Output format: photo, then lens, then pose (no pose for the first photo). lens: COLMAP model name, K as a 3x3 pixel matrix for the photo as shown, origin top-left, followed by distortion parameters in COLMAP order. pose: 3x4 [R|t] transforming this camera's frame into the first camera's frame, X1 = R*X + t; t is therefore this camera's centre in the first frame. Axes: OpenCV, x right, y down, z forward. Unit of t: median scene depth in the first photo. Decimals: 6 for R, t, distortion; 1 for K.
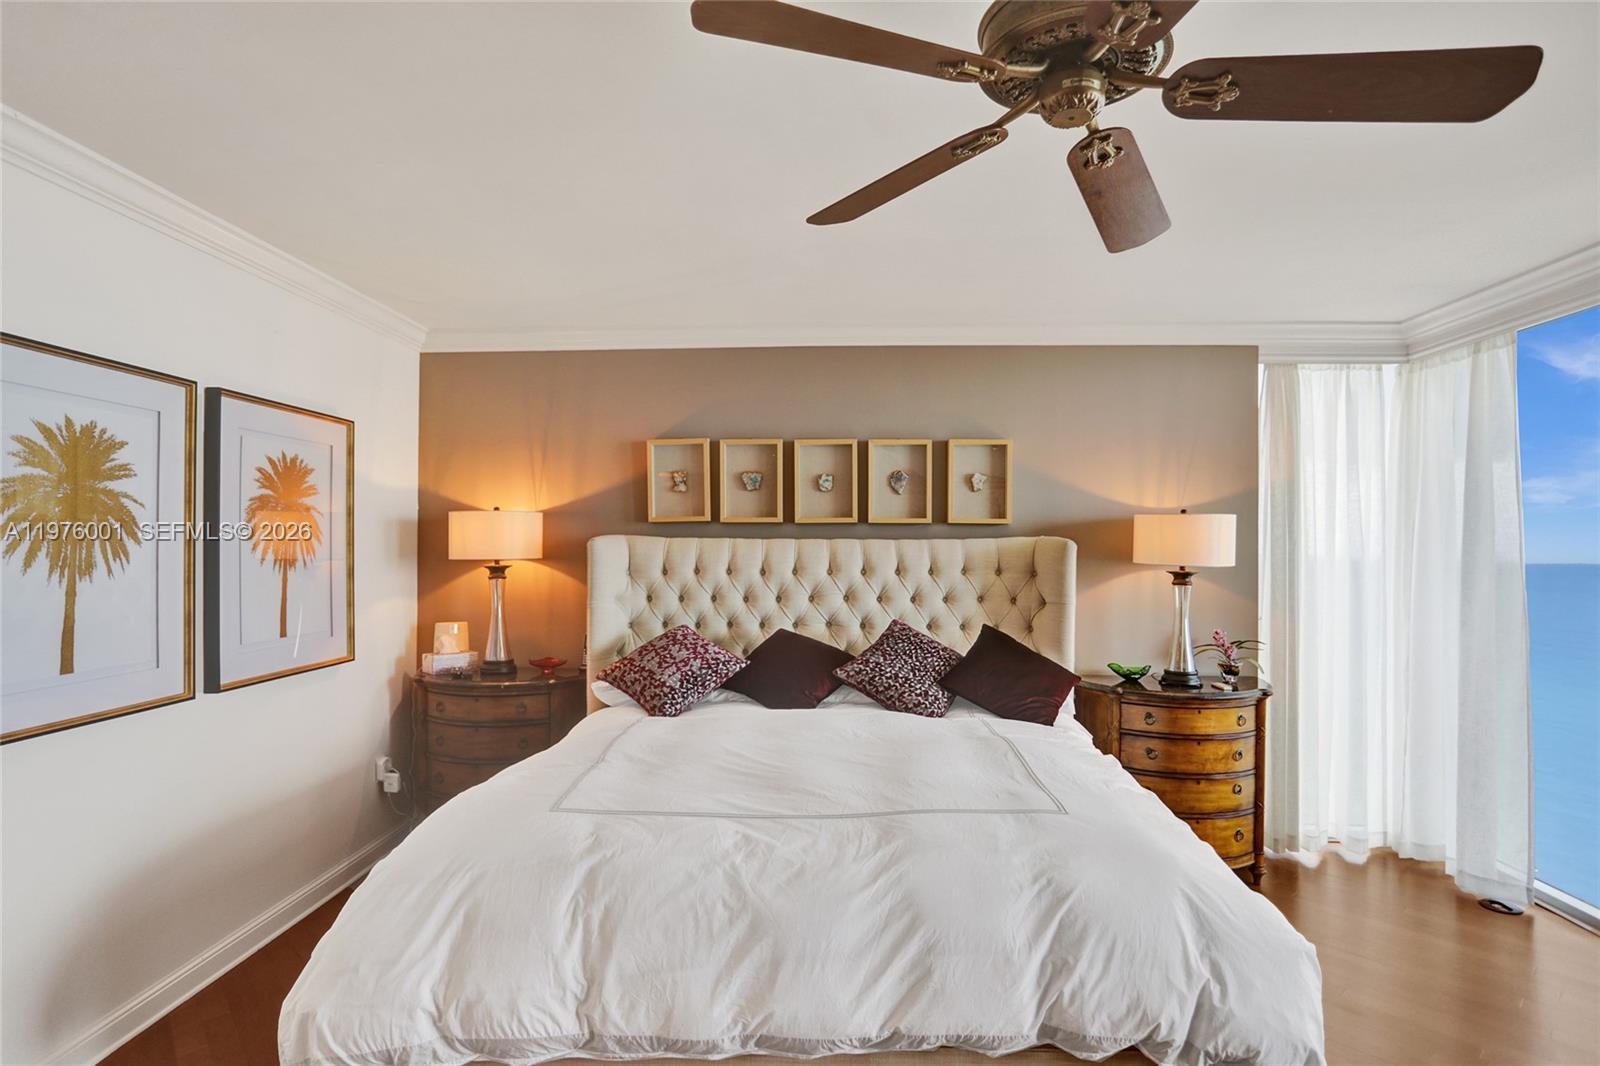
lens RADIAL K [[823.4, 0, 795.6], [0, 823.4, 533.3], [0, 0, 1]] dist [-0.047764, 0.025872]
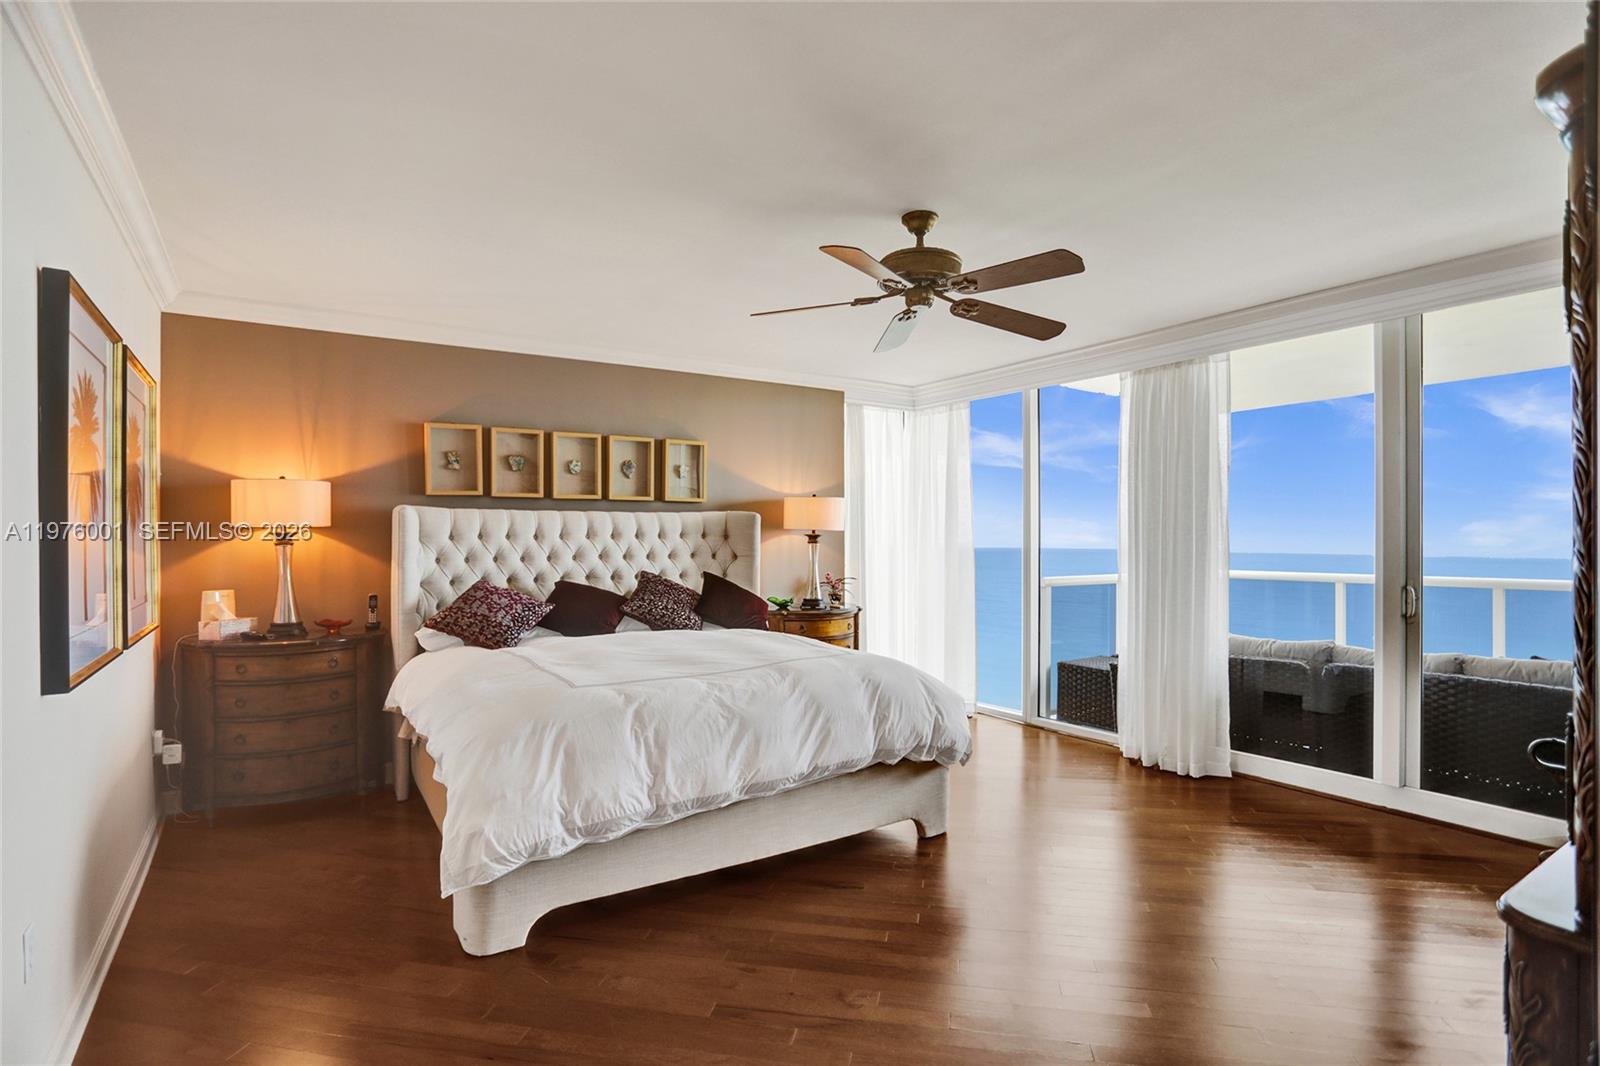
lens RADIAL K [[793.8, 0, 792.7], [0, 793.8, 536.2], [0, 0, 1]] dist [-0.068654, 0.037717]
pose [[0.805645, -0.005120, 0.592377, -0.444166], [-0.003490, 0.999904, 0.013389, 0.029519], [-0.592389, -0.012854, 0.805550, -0.186707]]
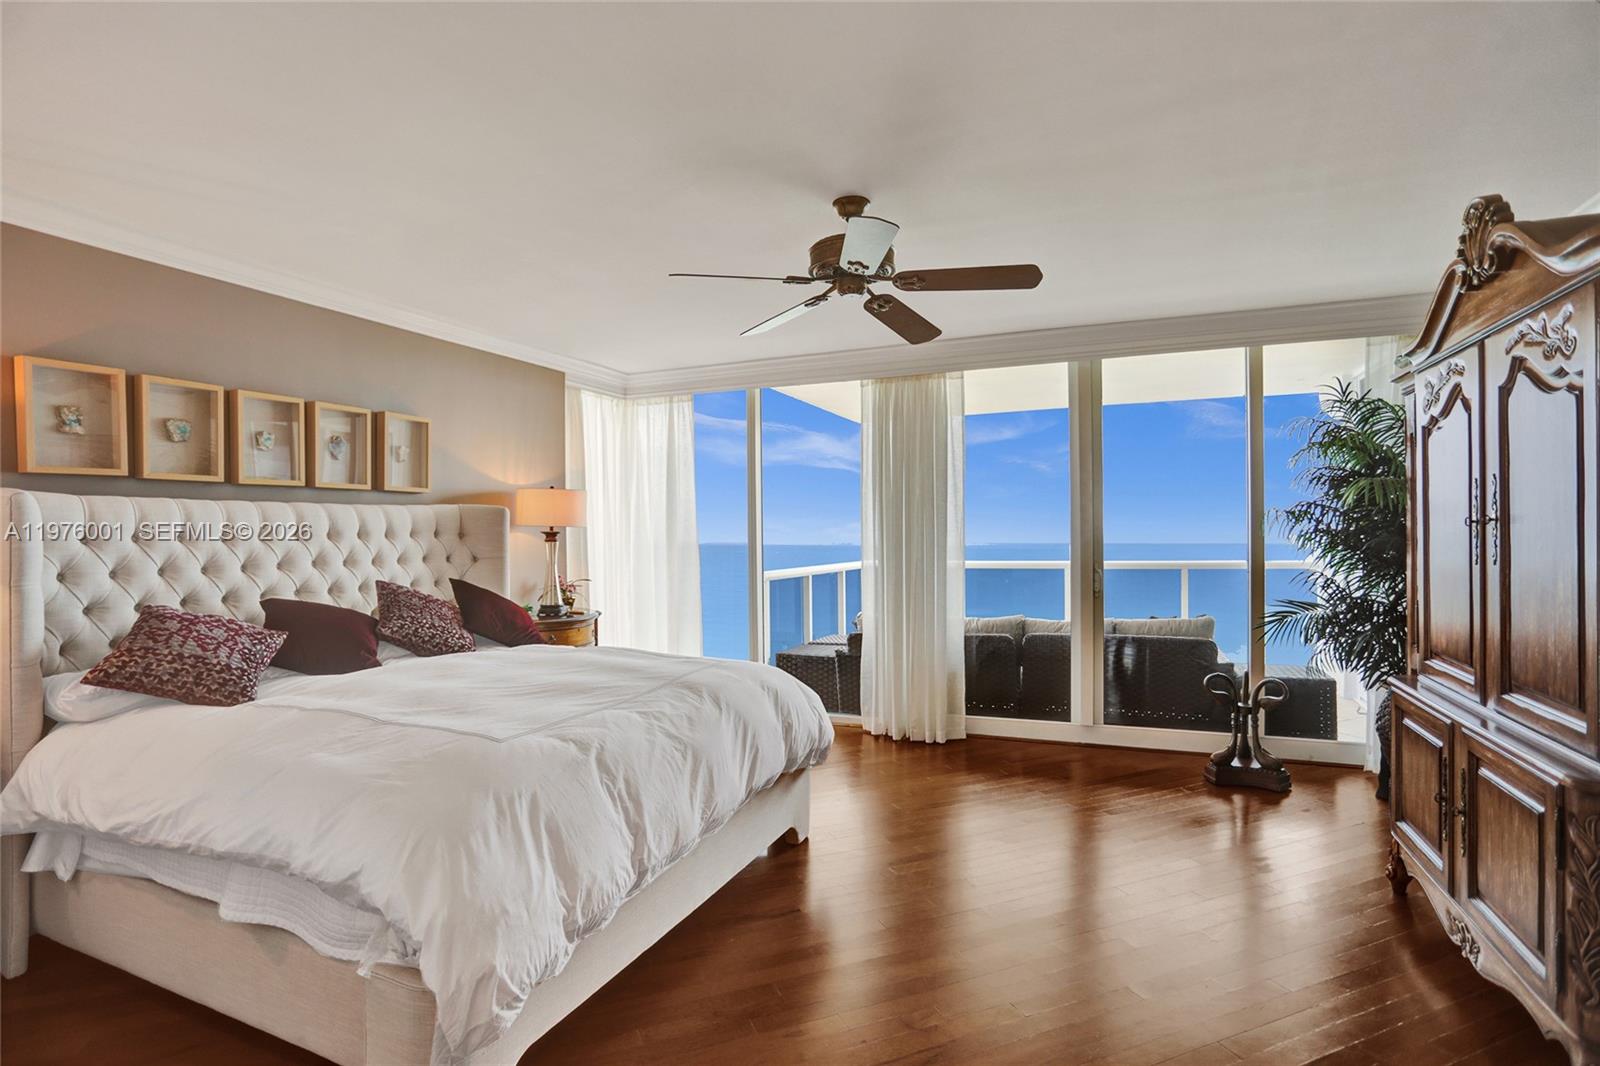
lens RADIAL K [[793.8, 0, 792.7], [0, 793.8, 536.2], [0, 0, 1]] dist [-0.068654, 0.037717]
pose [[0.348550, -0.014380, 0.937180, -0.611902], [-0.002844, 0.999861, 0.016400, 0.030877], [-0.937286, -0.008382, 0.348460, 0.162664]]
